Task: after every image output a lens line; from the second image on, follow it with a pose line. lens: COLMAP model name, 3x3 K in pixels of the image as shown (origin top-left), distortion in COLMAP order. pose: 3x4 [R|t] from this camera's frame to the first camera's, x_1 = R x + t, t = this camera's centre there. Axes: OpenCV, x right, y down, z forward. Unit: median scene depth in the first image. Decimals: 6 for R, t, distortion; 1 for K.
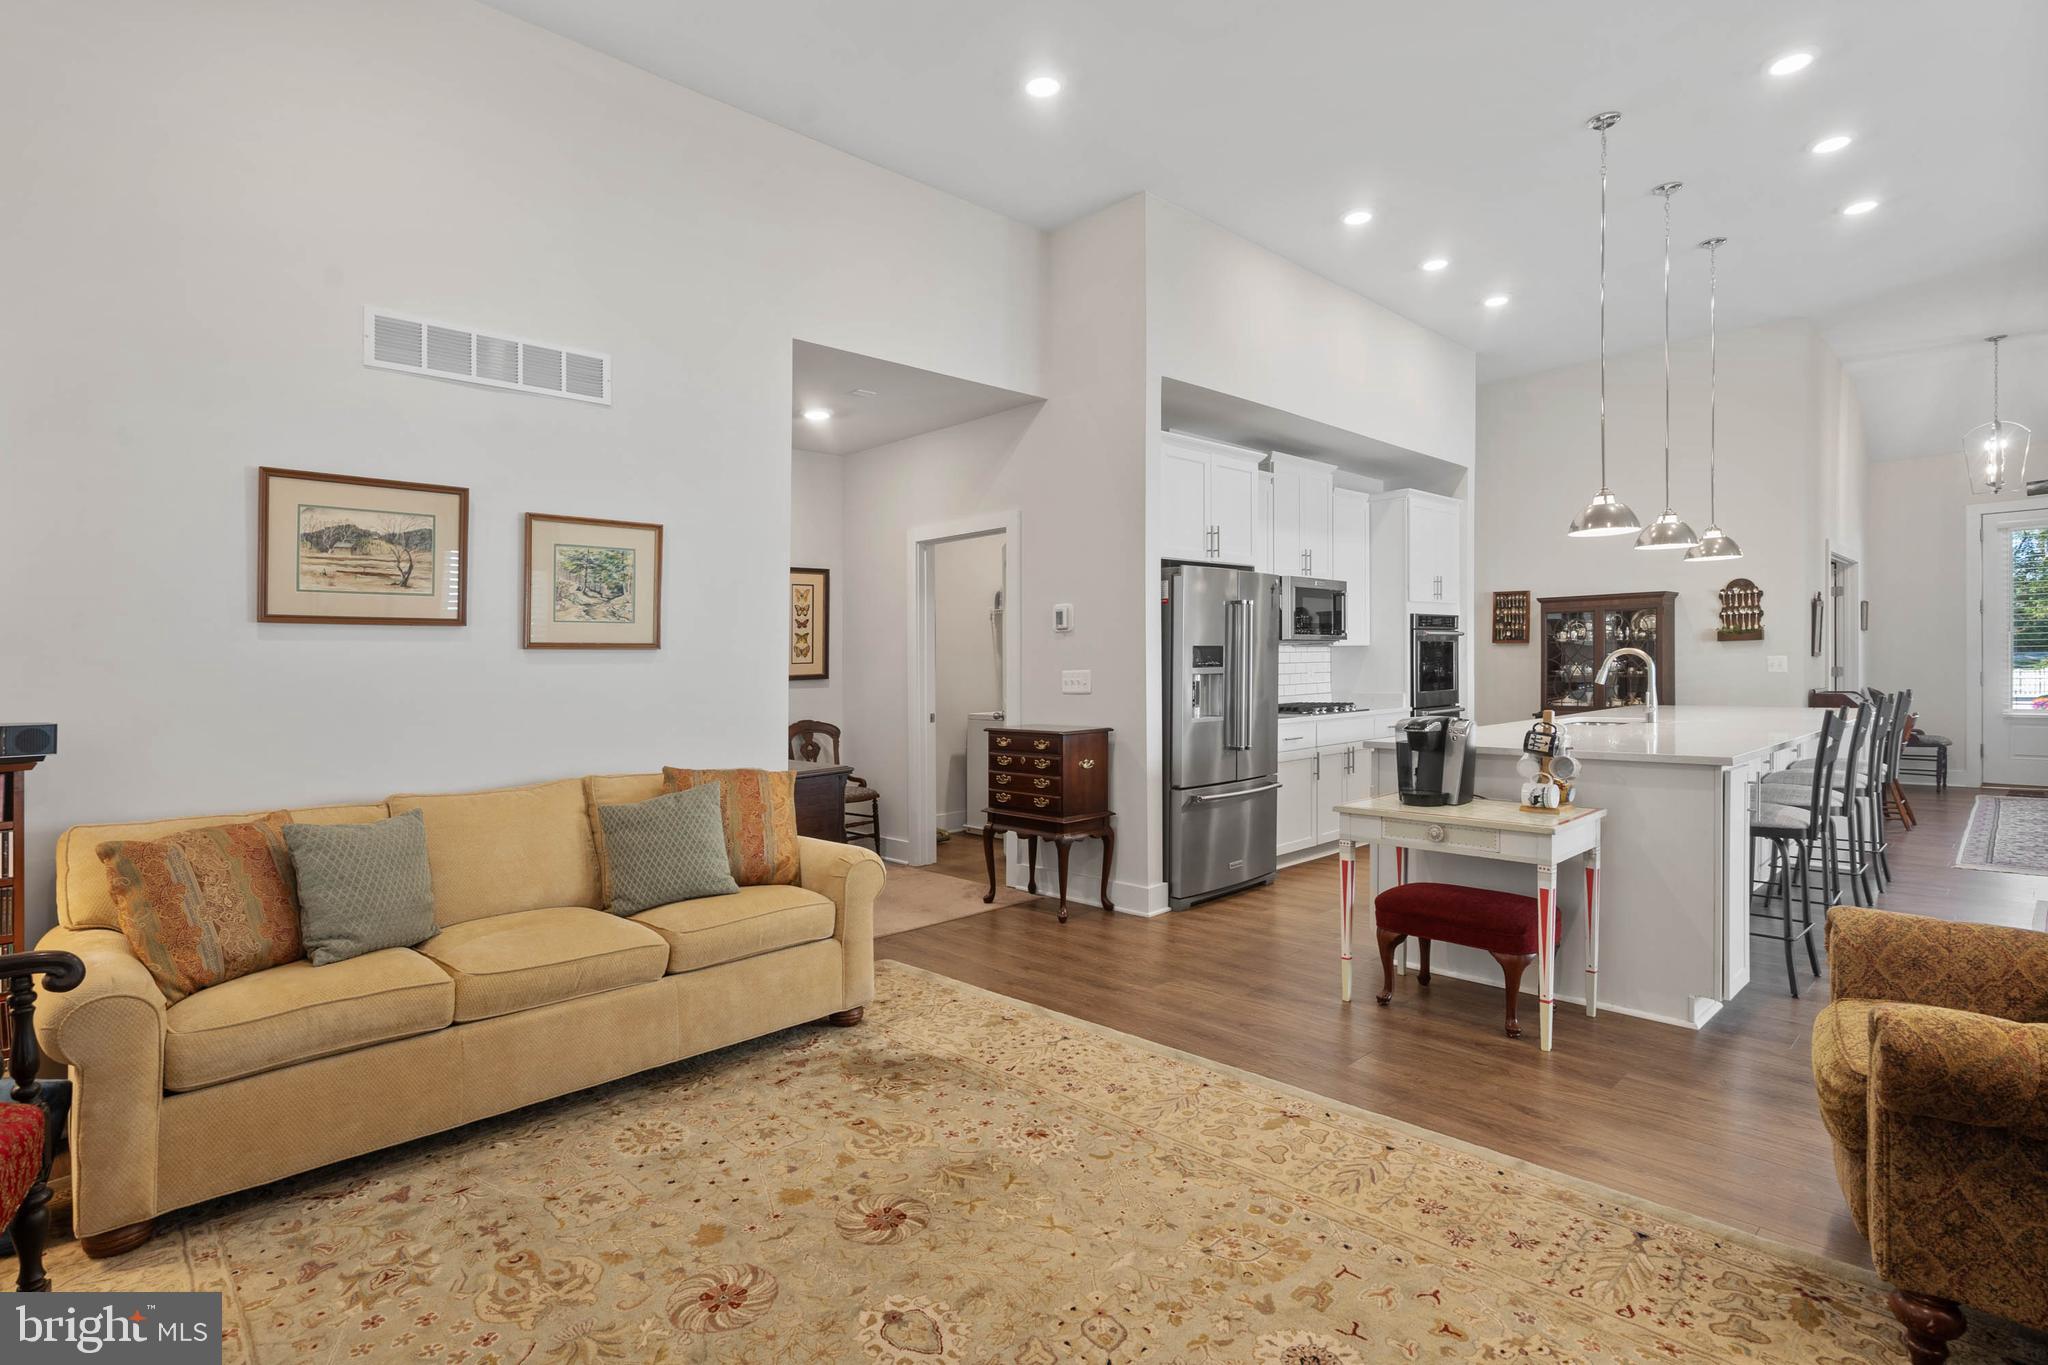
lens RADIAL K [[986.1, 0, 1011.3], [0, 986.1, 679.3], [0, 0, 1]] dist [-0.000001, 0.000137]
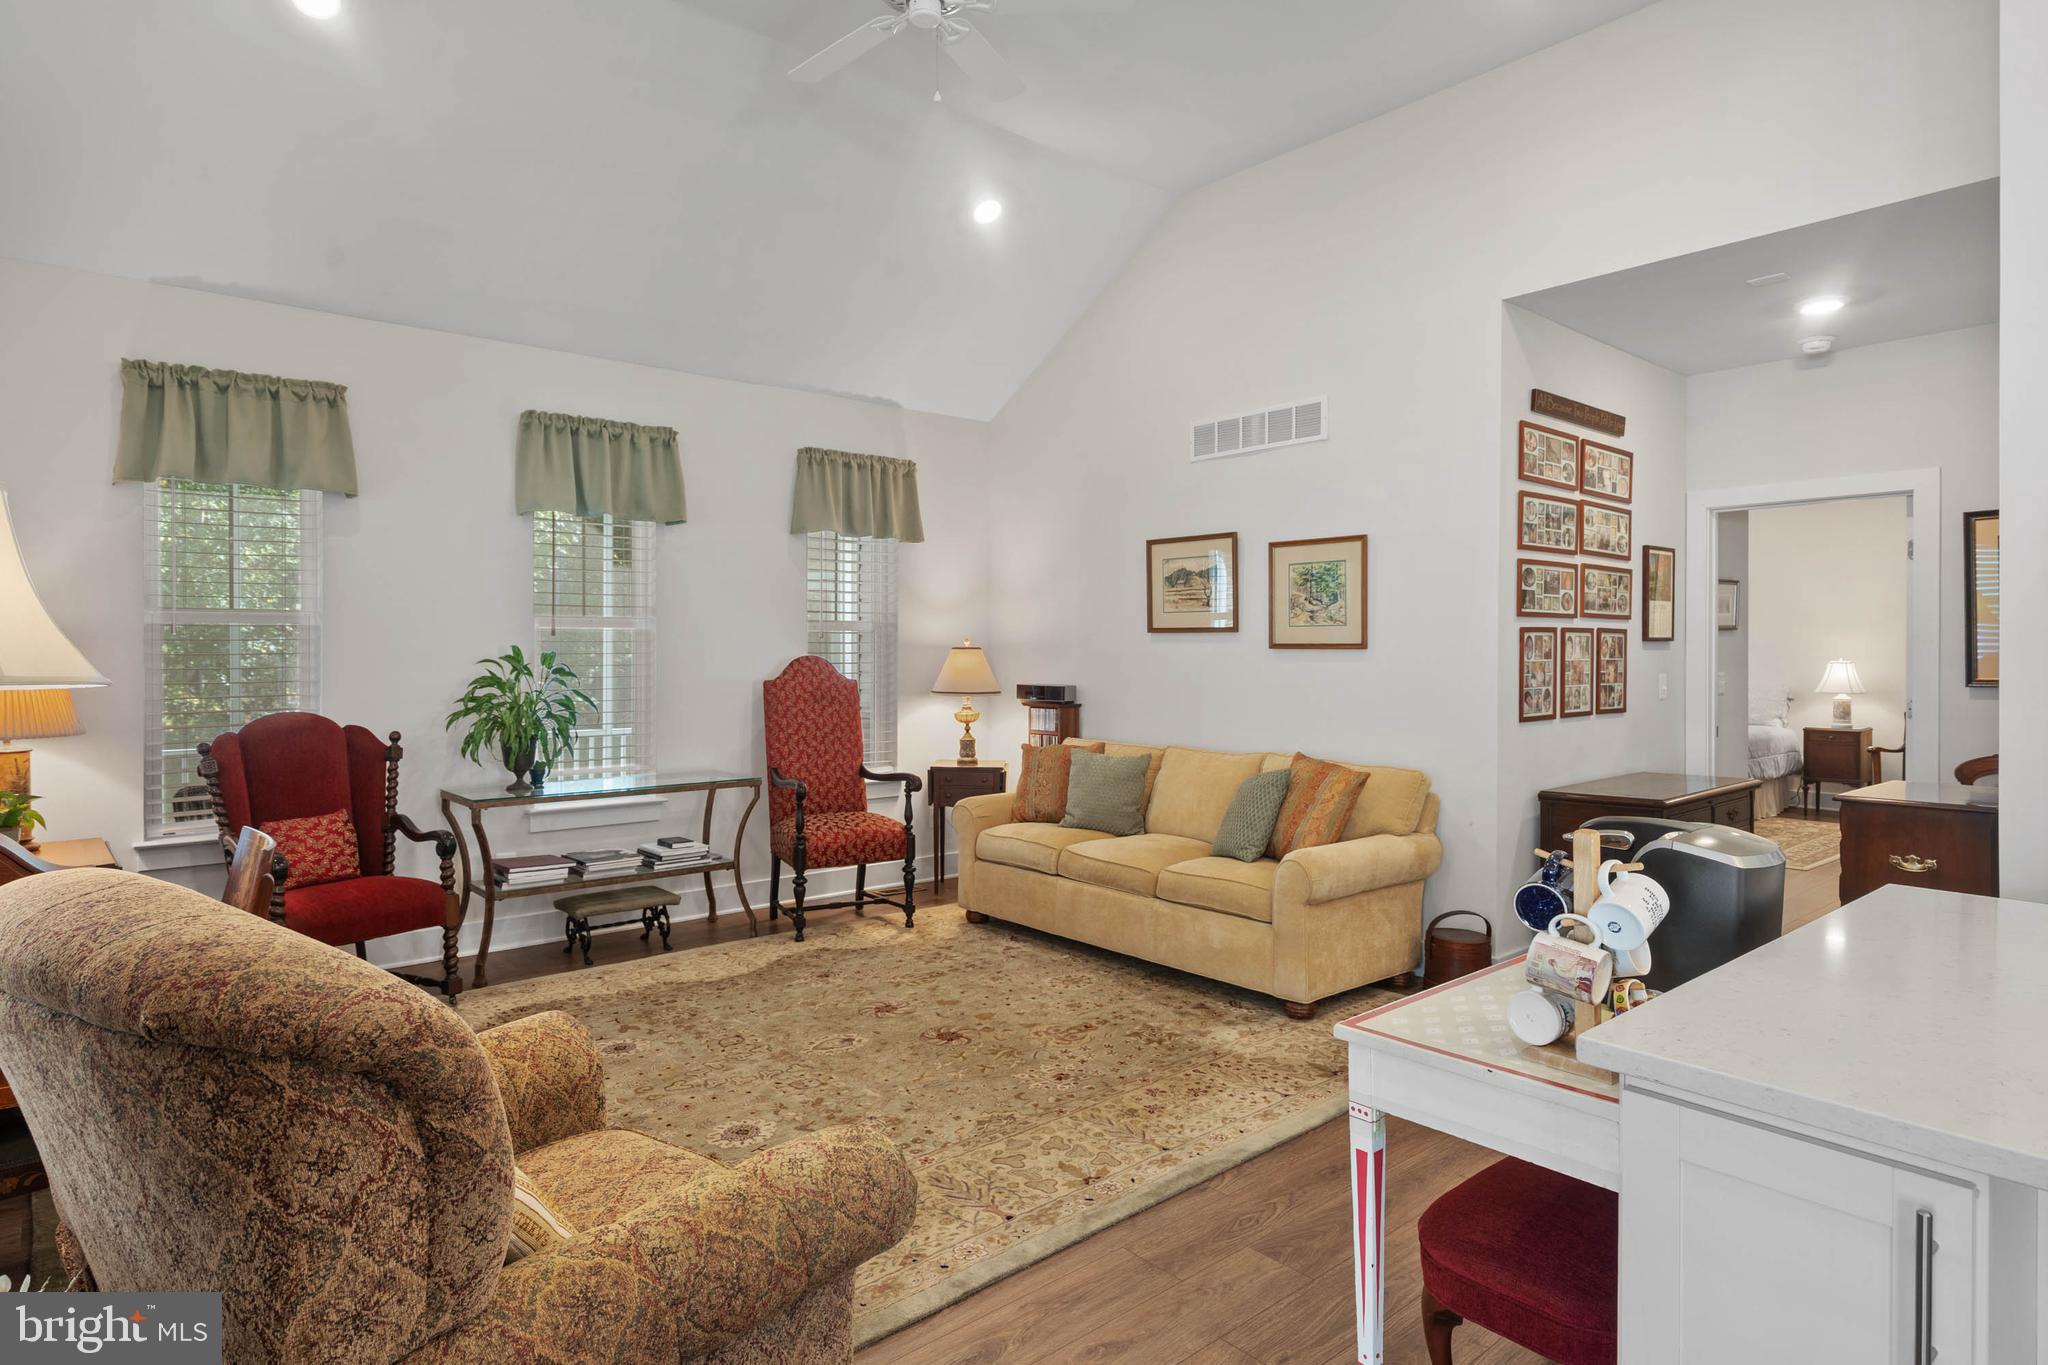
lens RADIAL K [[1132.3, 0, 1010.6], [0, 1132.3, 664.6], [0, 0, 1]] dist [-0.000603, 0.000546]
pose [[-0.050096, 0.029693, -0.998303, 0.663391], [-0.011965, 0.999468, 0.030328, -0.033690], [0.998673, 0.013464, -0.049715, 0.487795]]
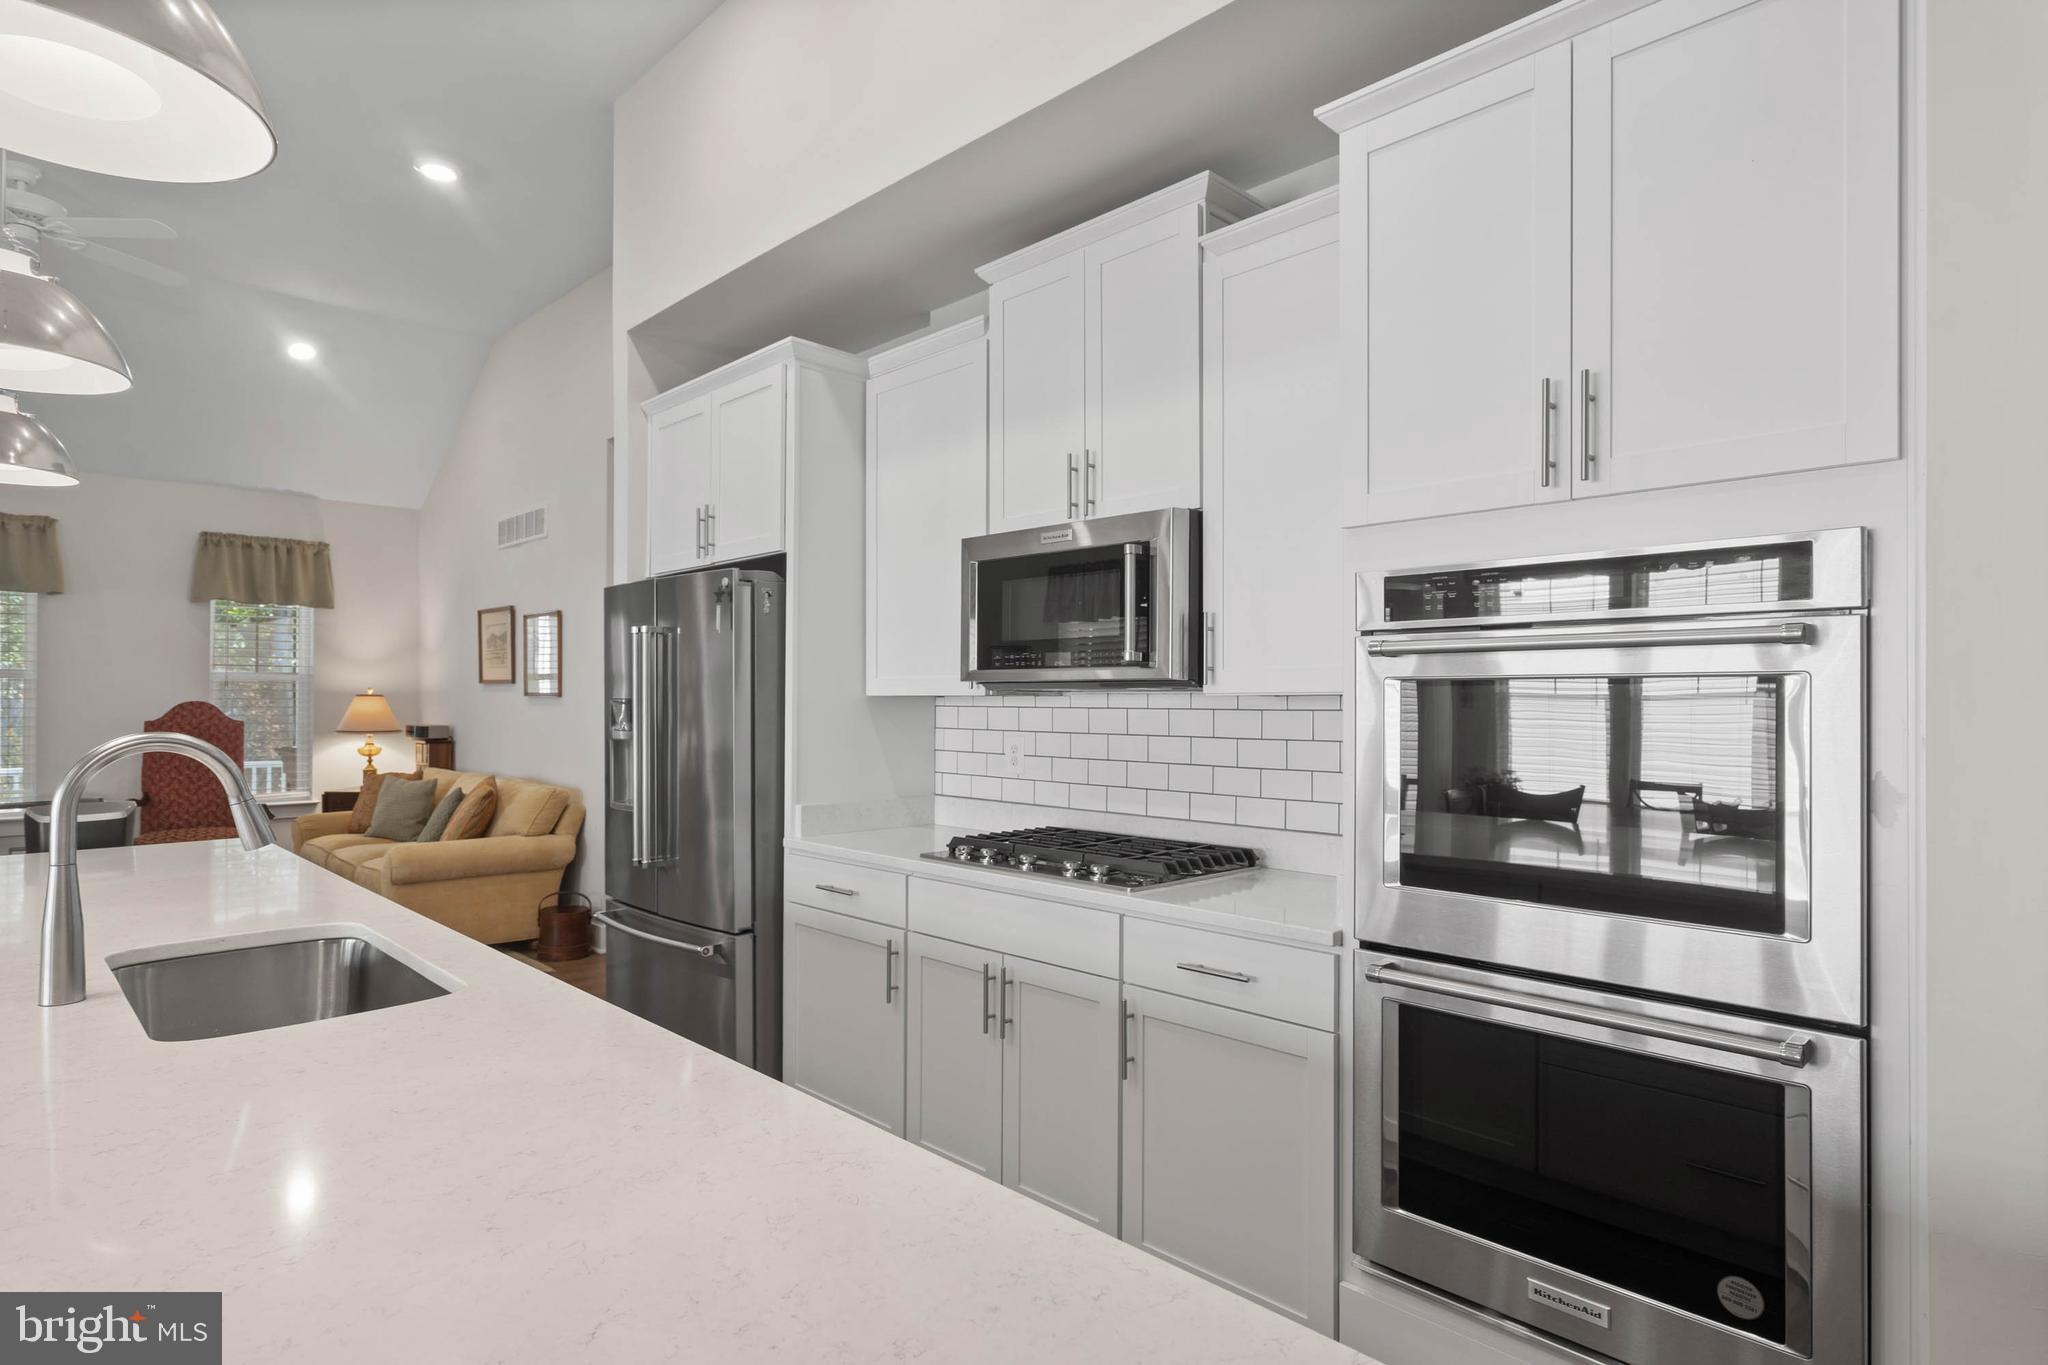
lens RADIAL K [[1089.4, 0, 1012.8], [0, 1089.4, 699.2], [0, 0, 1]] dist [0.005242, 0.000799]
pose [[0.022033, 0.019891, -0.999559, 0.898872], [-0.015559, 0.999688, 0.019550, -0.049389], [0.999636, 0.015121, 0.022335, 1.173793]]
